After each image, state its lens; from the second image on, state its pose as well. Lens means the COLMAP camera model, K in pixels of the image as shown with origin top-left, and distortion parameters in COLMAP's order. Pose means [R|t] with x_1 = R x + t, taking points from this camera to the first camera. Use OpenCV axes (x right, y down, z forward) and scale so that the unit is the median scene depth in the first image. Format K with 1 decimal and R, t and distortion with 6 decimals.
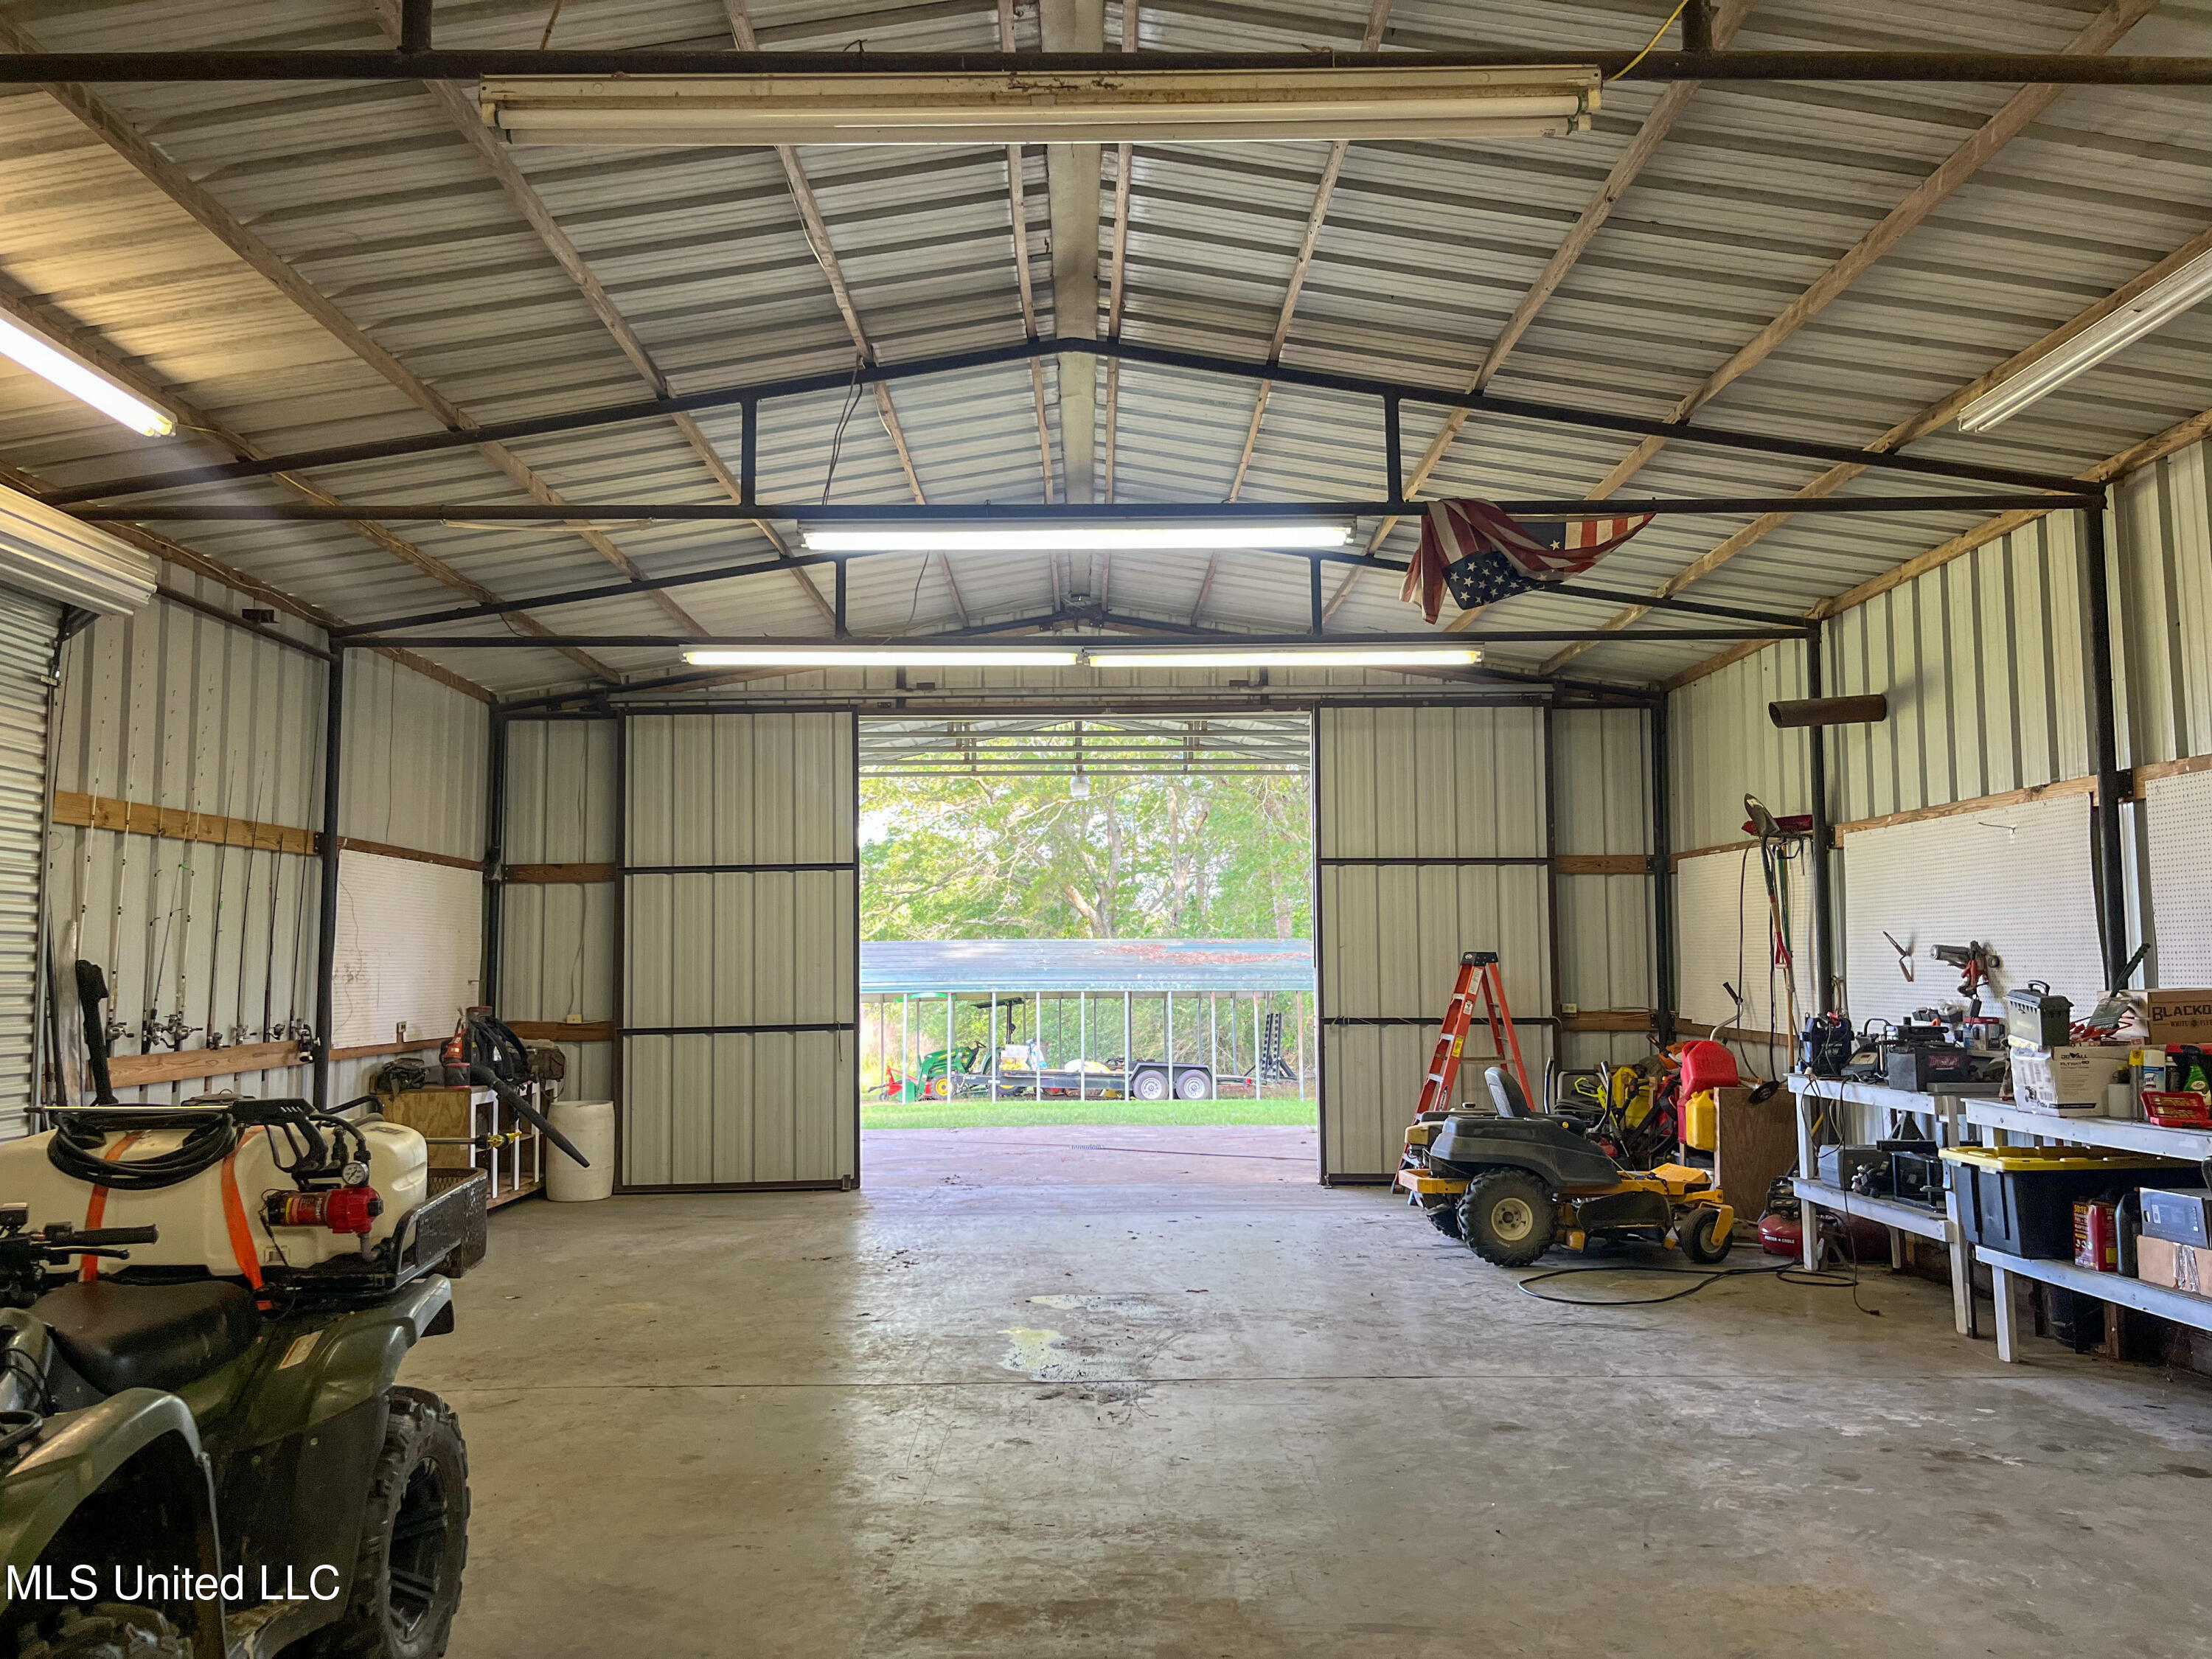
lens RADIAL K [[1683.1, 0, 1106.0], [0, 1683.1, 829.5], [0, 0, 1]] dist [0.067637, -0.121087]
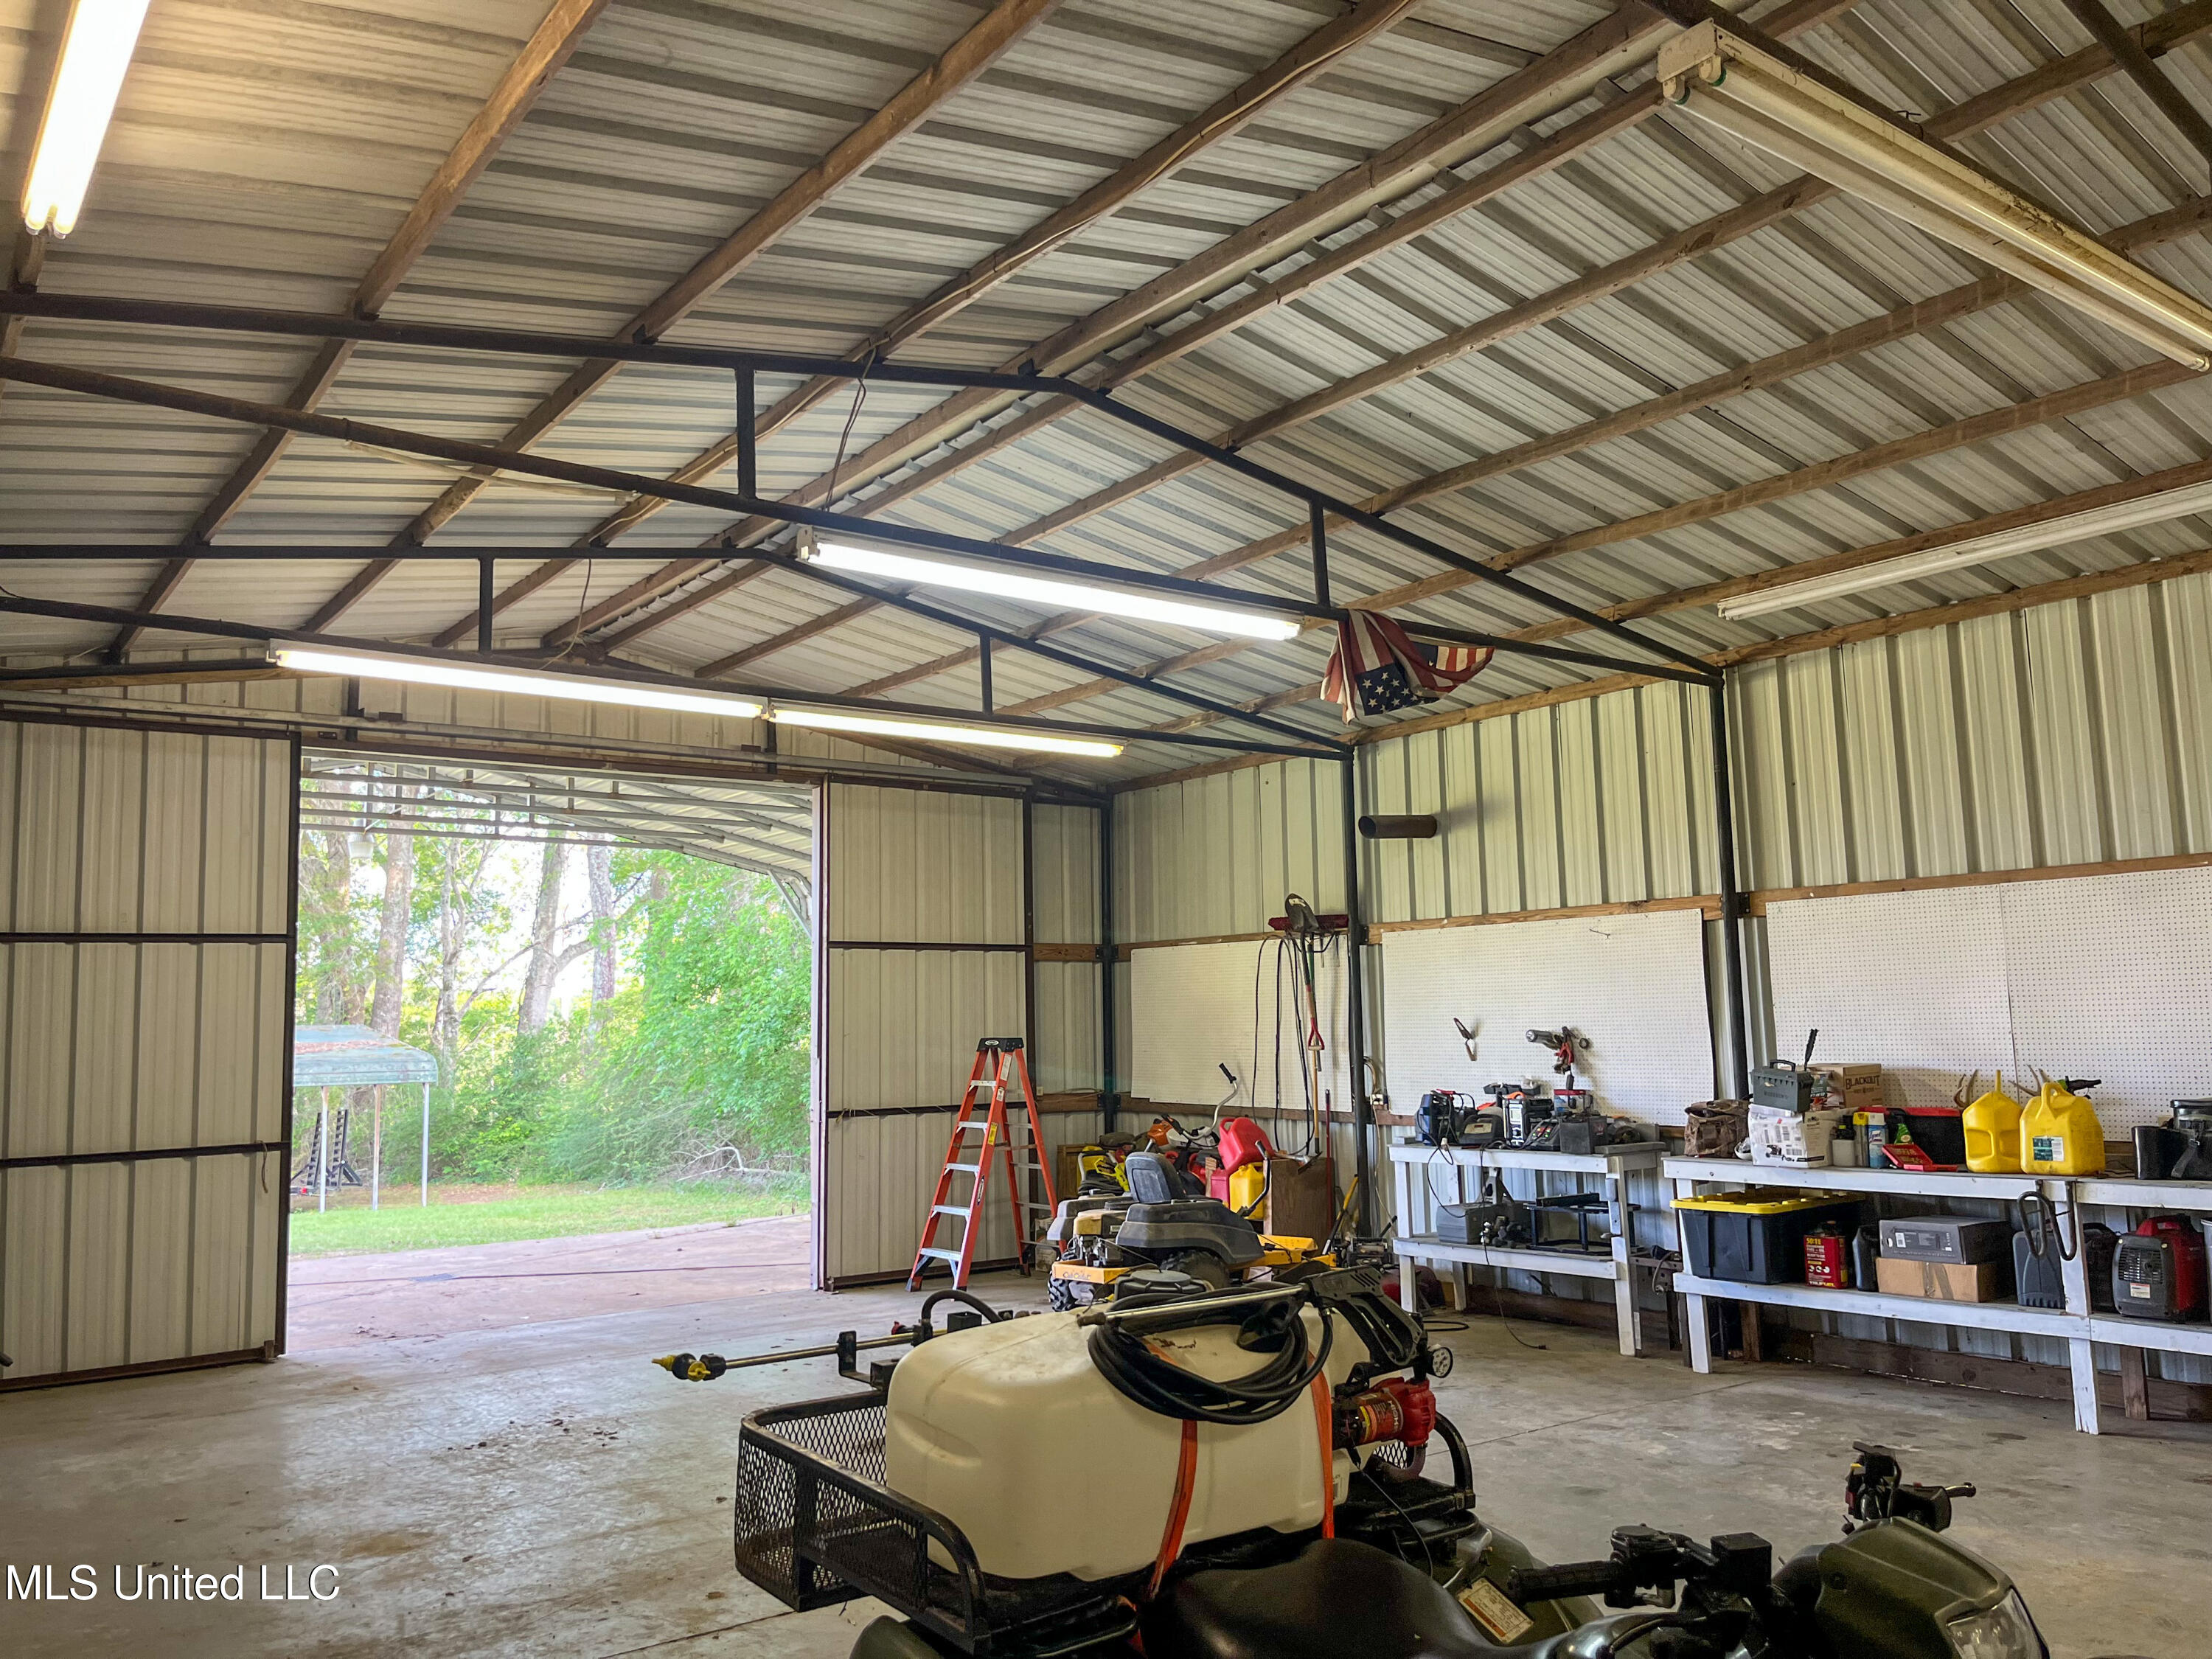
lens RADIAL K [[1683.1, 0, 1106.0], [0, 1683.1, 829.5], [0, 0, 1]] dist [0.067637, -0.121087]
pose [[0.805202, 0.062310, 0.589718, -0.402581], [-0.034056, 0.997682, -0.058915, 0.006741], [-0.592022, 0.027355, 0.805457, 0.186246]]
